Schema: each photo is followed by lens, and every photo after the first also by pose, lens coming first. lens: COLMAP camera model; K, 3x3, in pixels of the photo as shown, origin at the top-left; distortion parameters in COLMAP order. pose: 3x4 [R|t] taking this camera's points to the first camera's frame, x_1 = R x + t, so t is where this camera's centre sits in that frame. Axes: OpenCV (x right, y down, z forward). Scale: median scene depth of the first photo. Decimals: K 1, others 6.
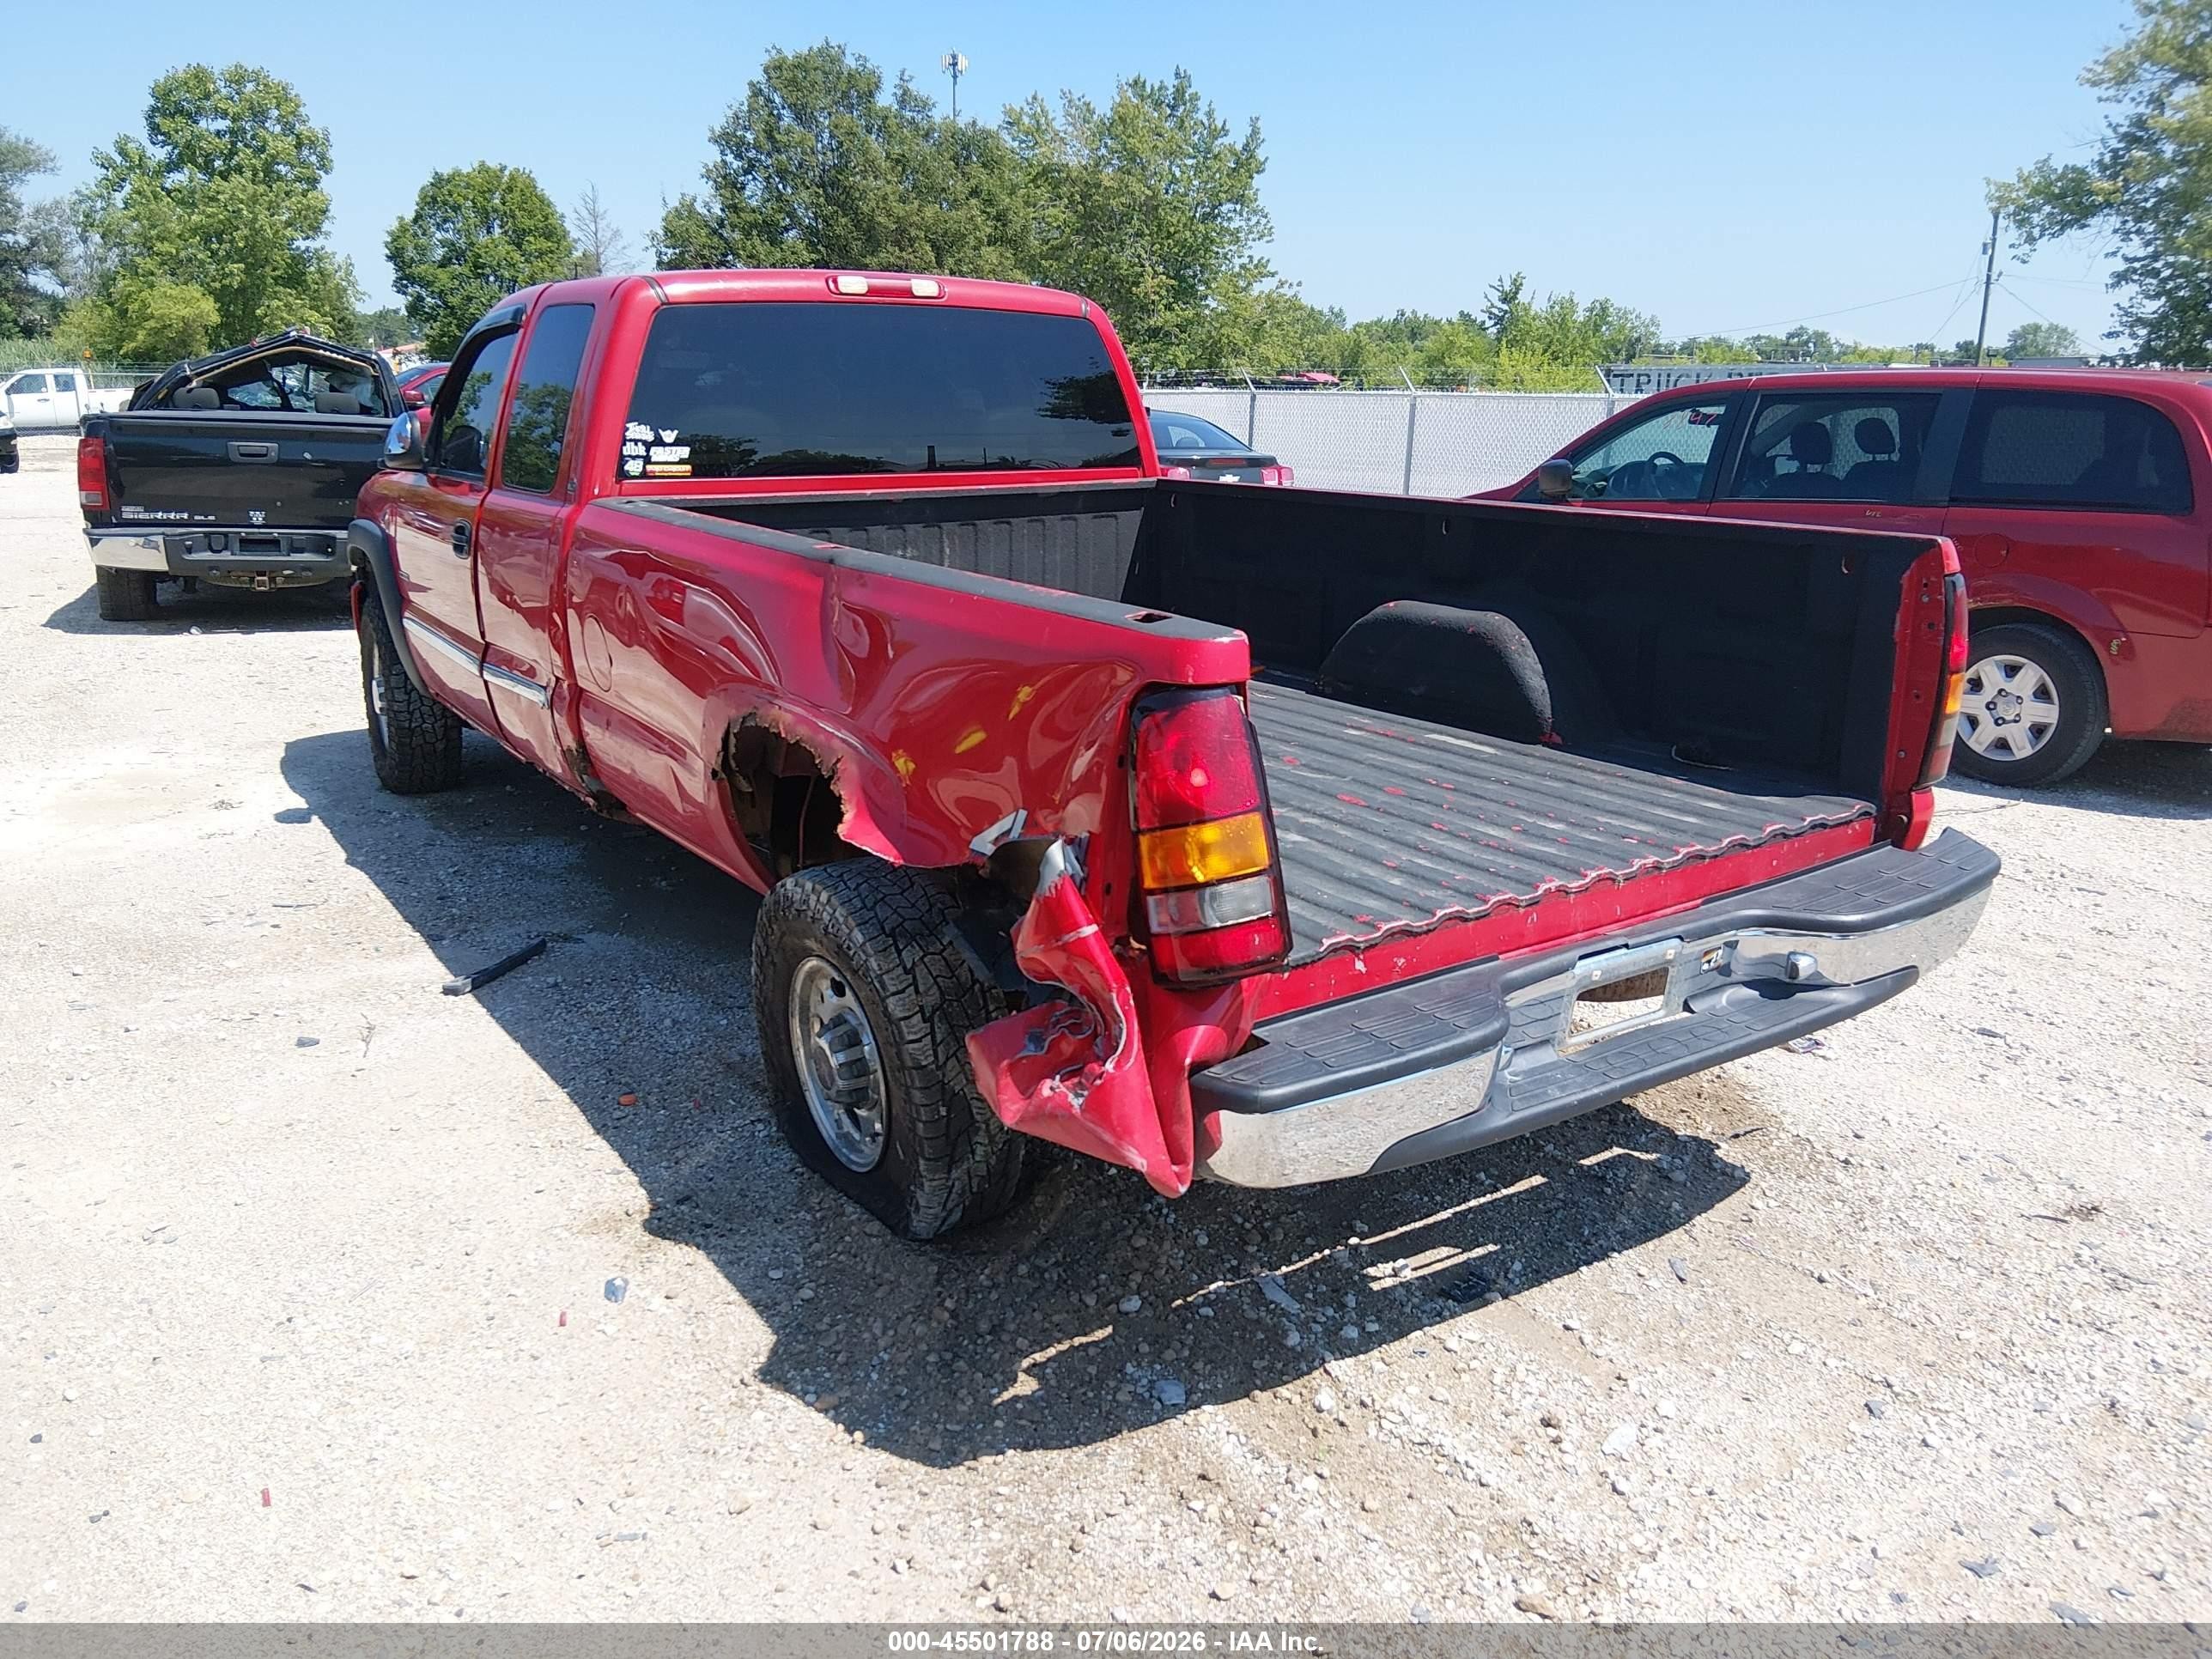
lens RADIAL K [[1640.5, 0, 1082.5], [0, 1640.5, 879.0], [0, 0, 1]] dist [0.082278, -0.118005]
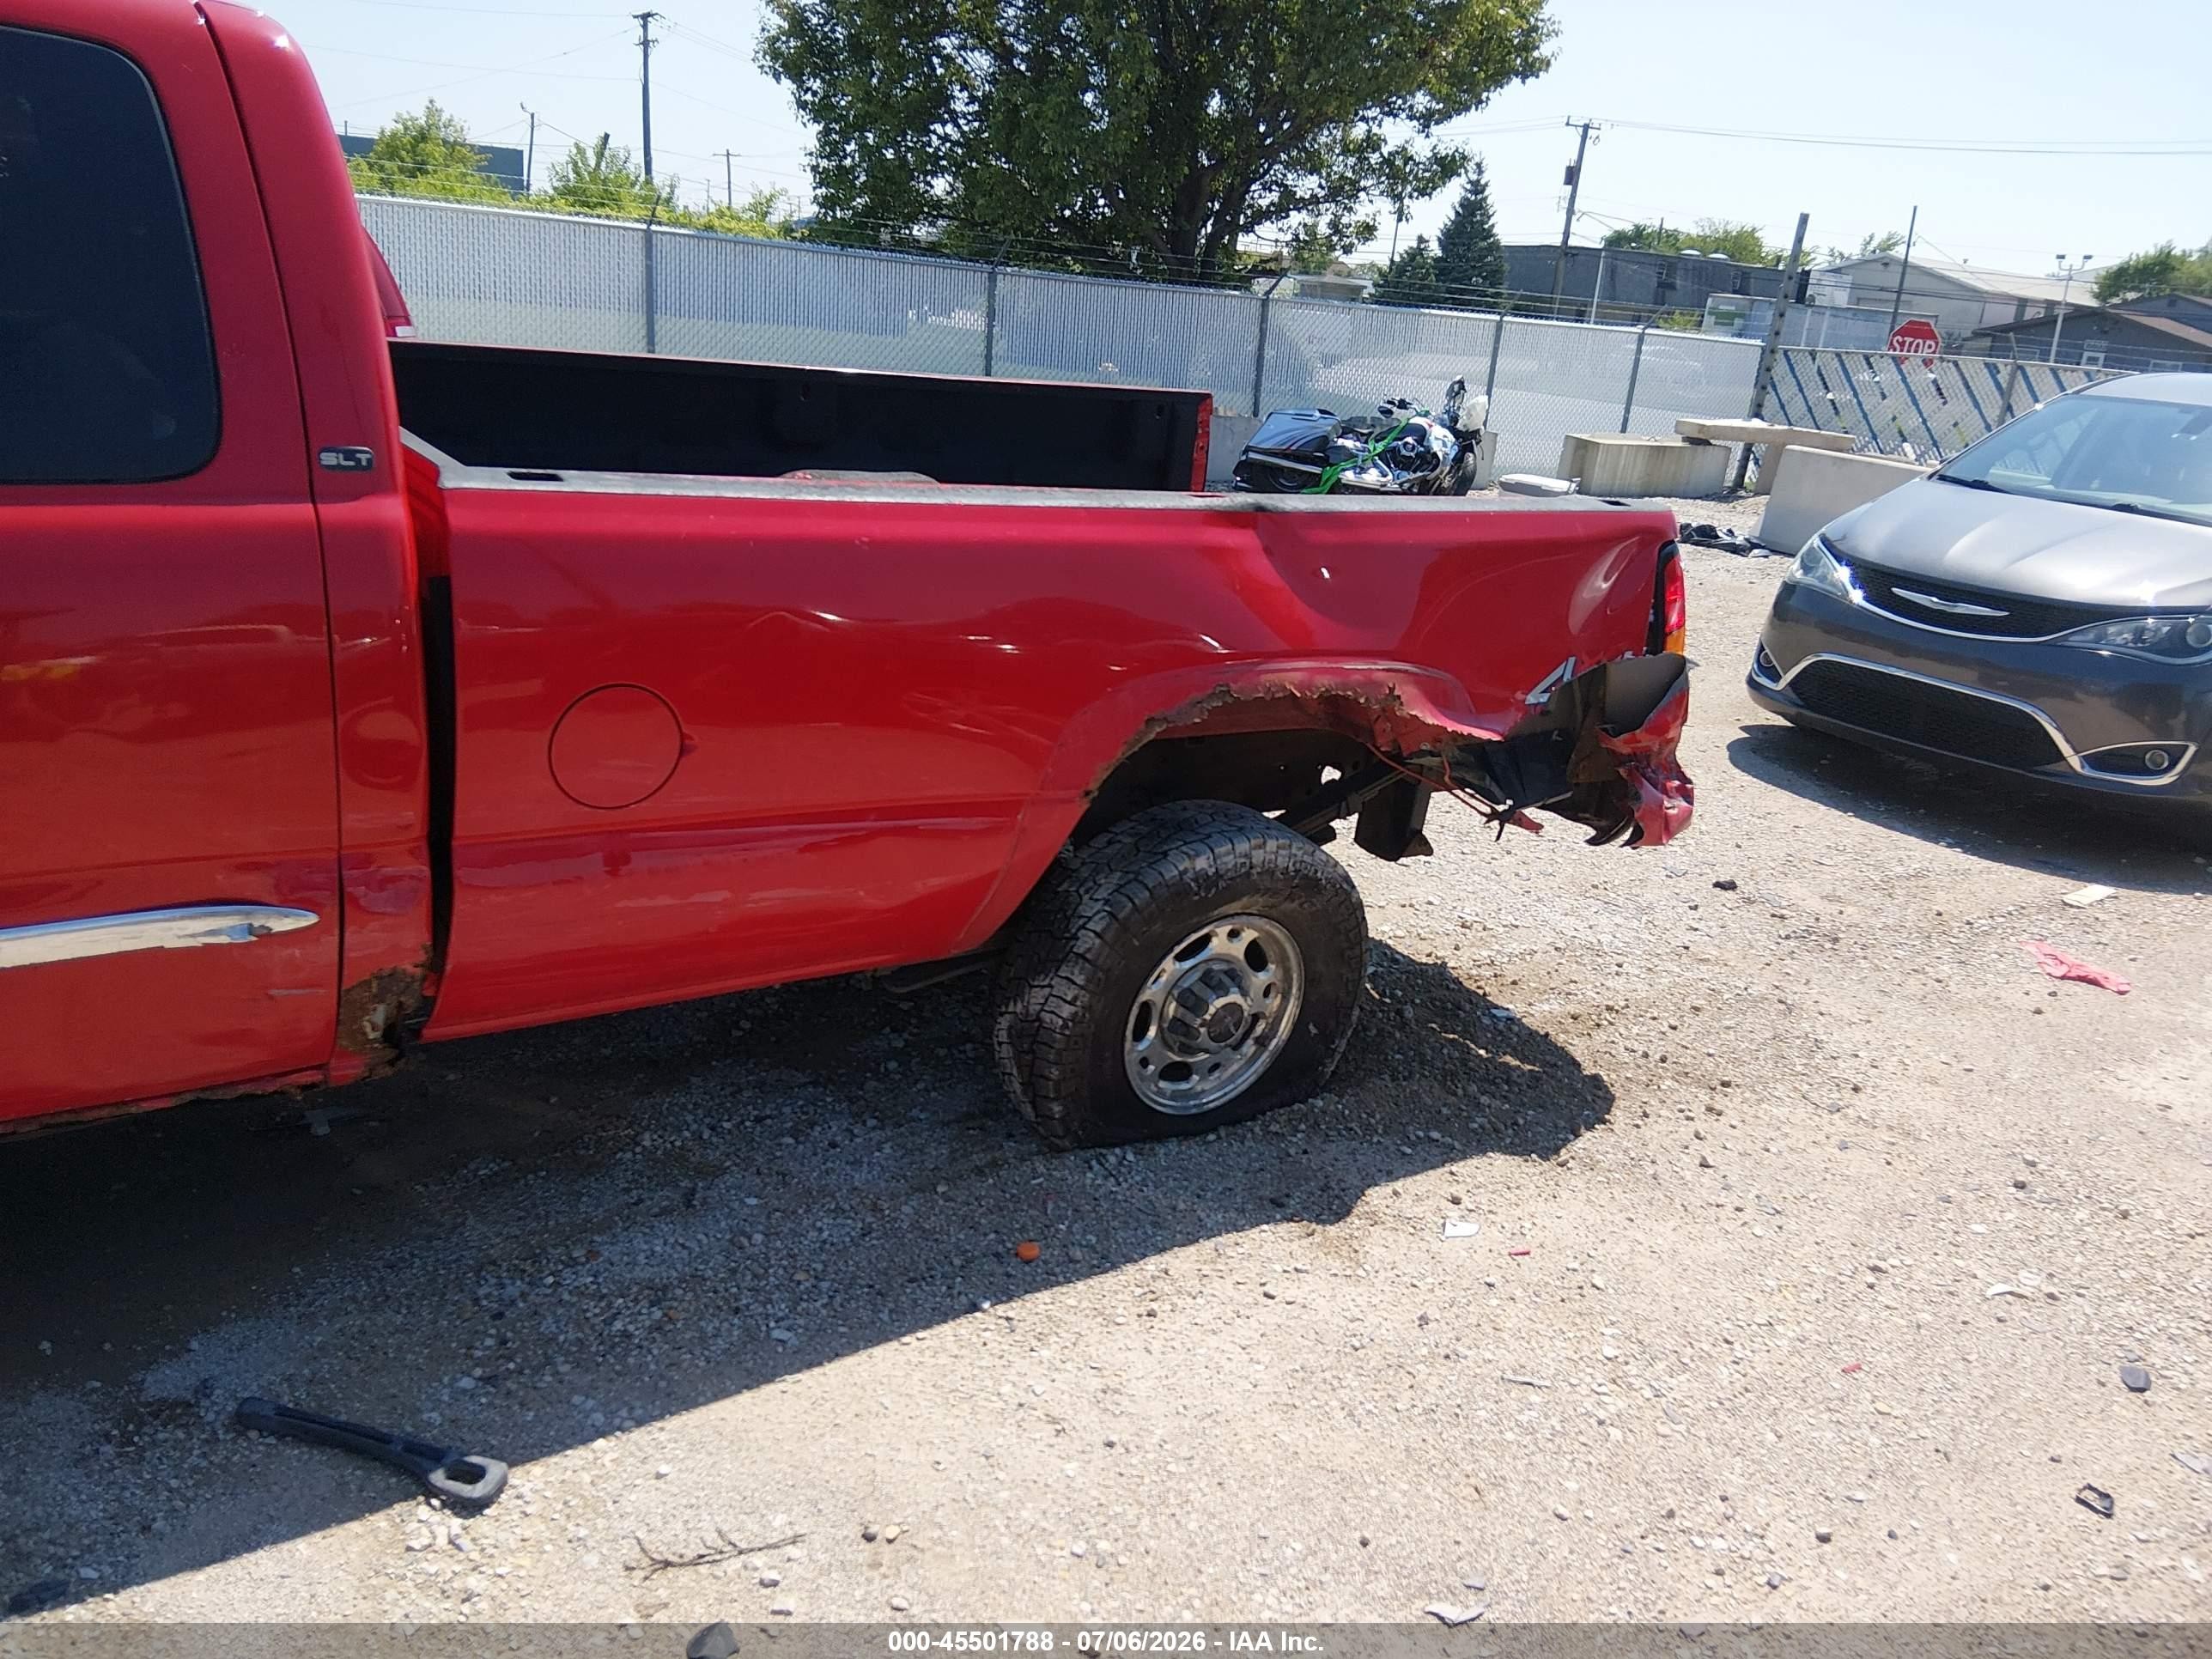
lens RADIAL K [[1640.5, 0, 1099.9], [0, 1640.5, 848.5], [0, 0, 1]] dist [0.082278, -0.118005]
pose [[-0.032454, -0.339979, 0.939873, -0.792905], [0.179564, 0.923084, 0.340107, -0.250172], [-0.983211, 0.179805, 0.031090, 0.774124]]
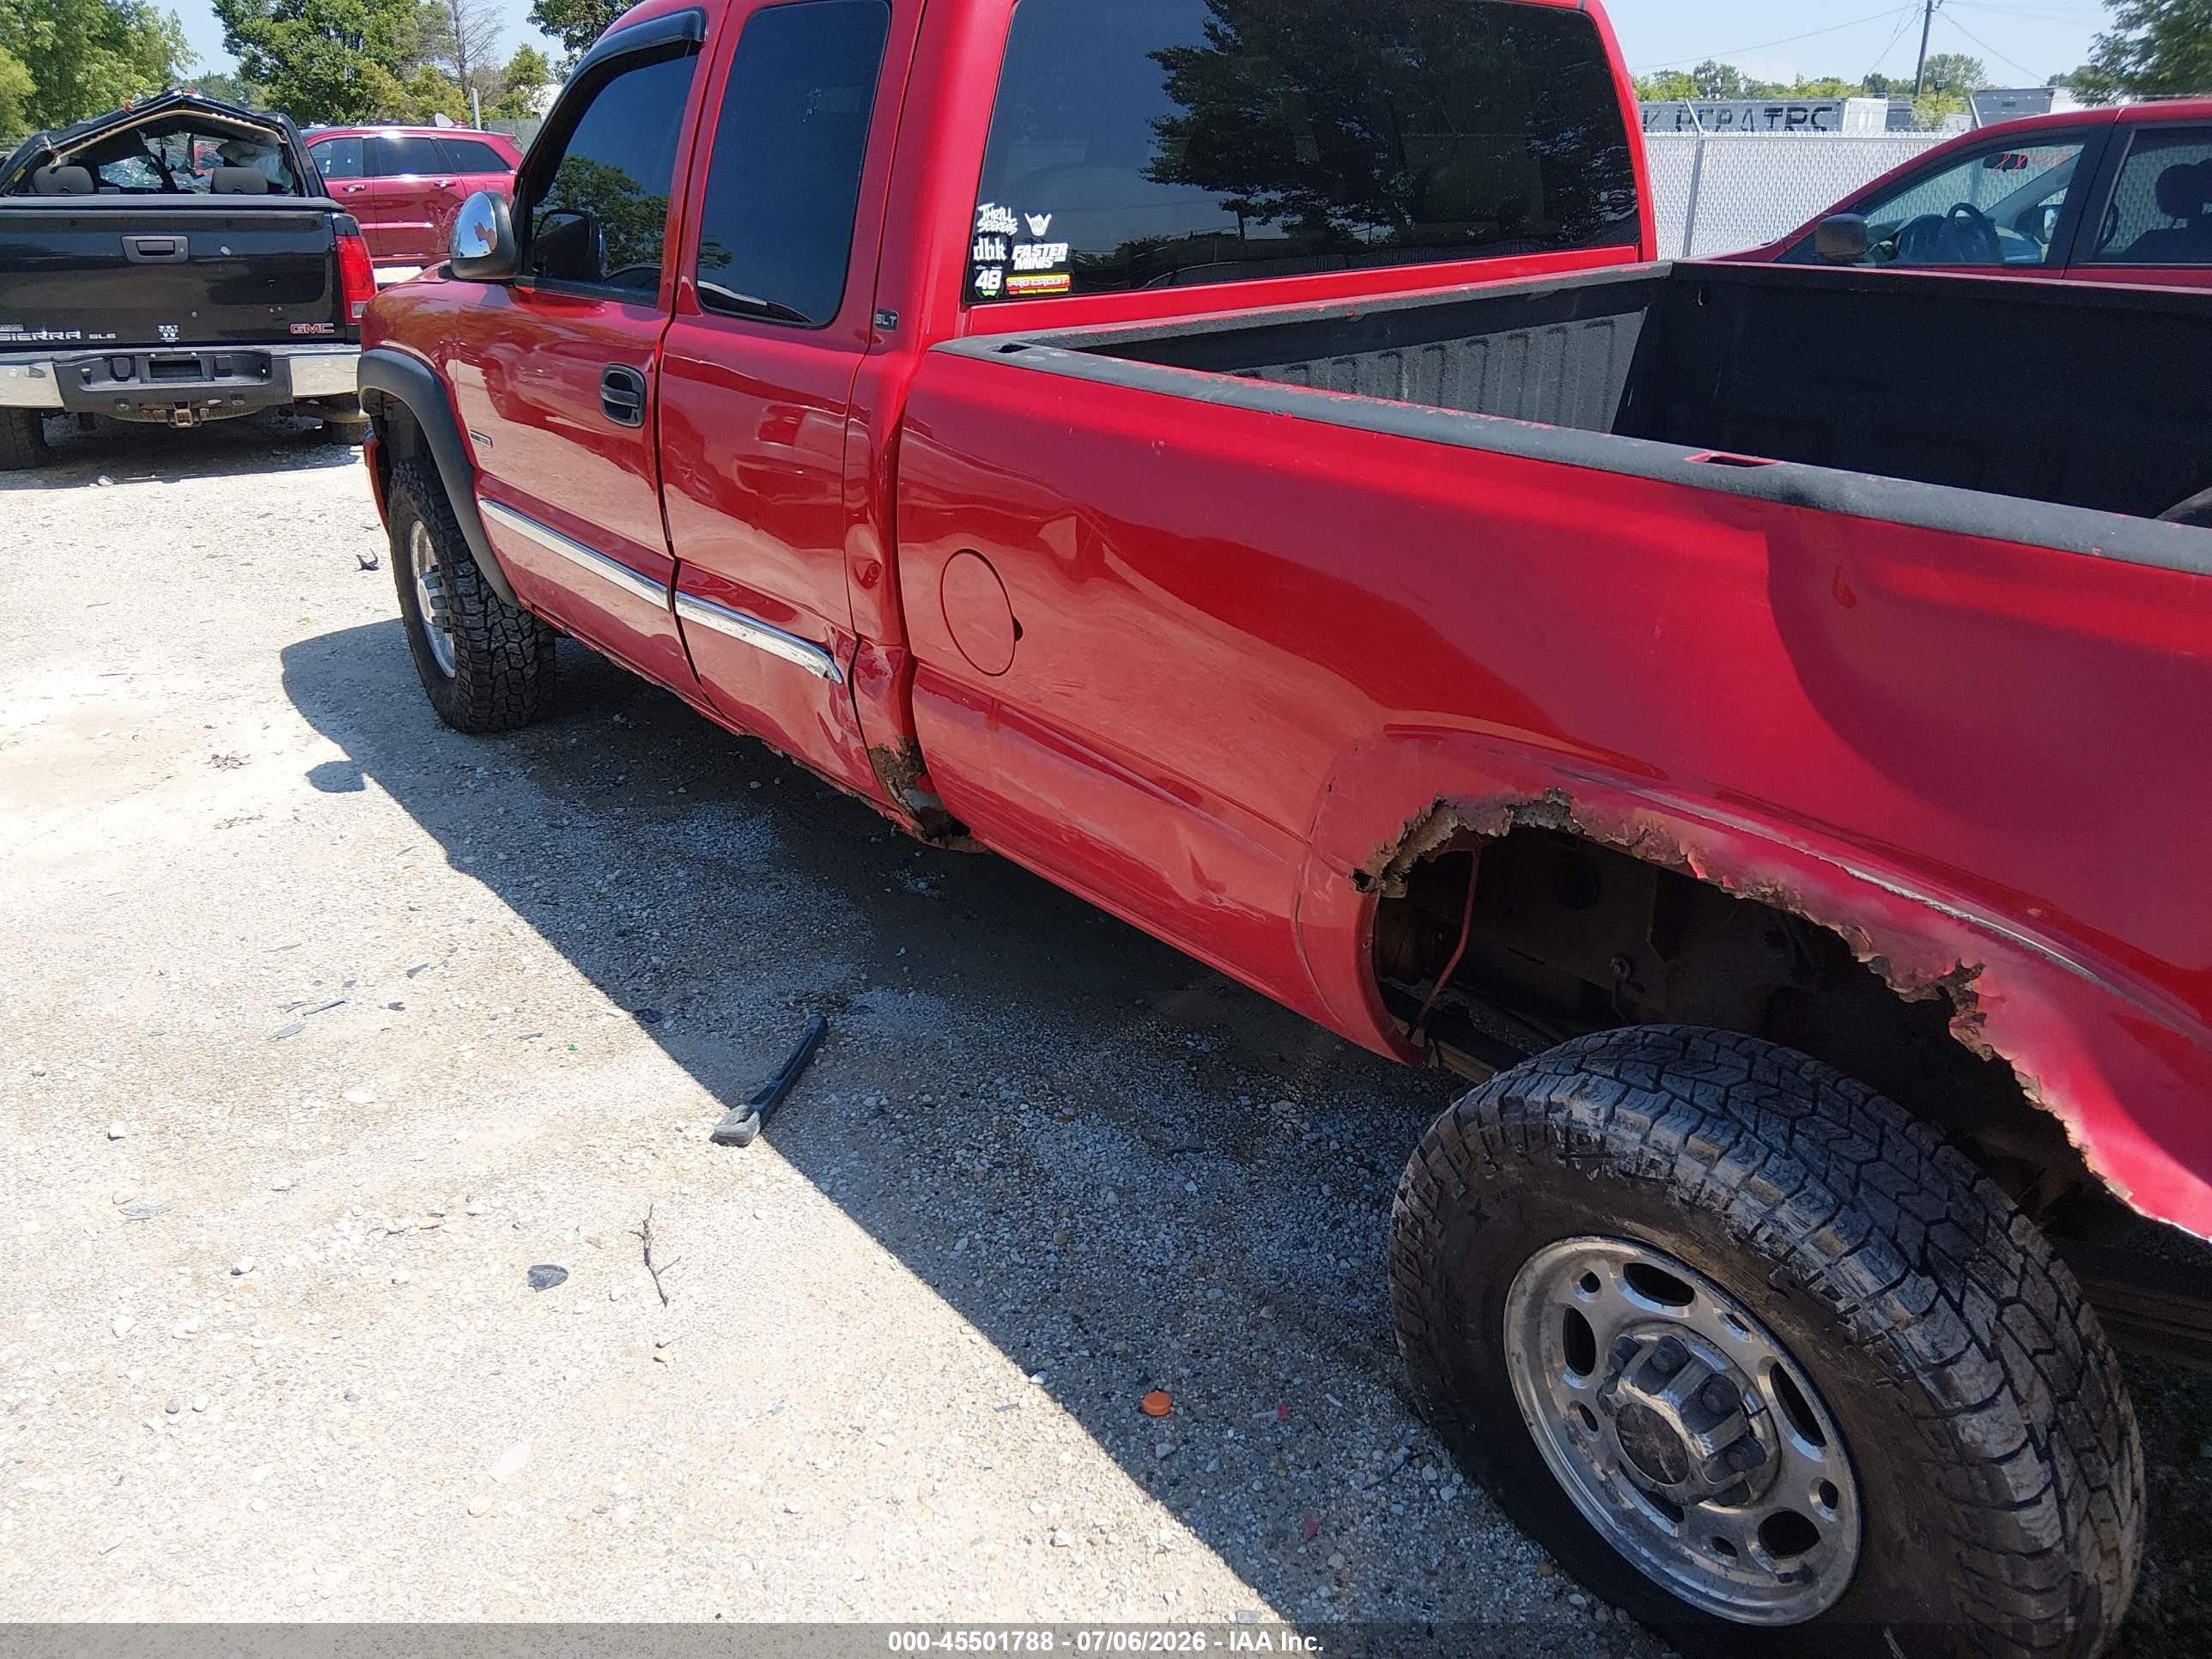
lens RADIAL K [[1640.5, 0, 1097.0], [0, 1640.5, 872.6], [0, 0, 1]] dist [0.082278, -0.118005]
pose [[0.997223, -0.047581, 0.057300, -0.271205], [0.039969, 0.991053, 0.127345, -0.109822], [-0.062846, -0.124701, 0.990202, 0.373077]]
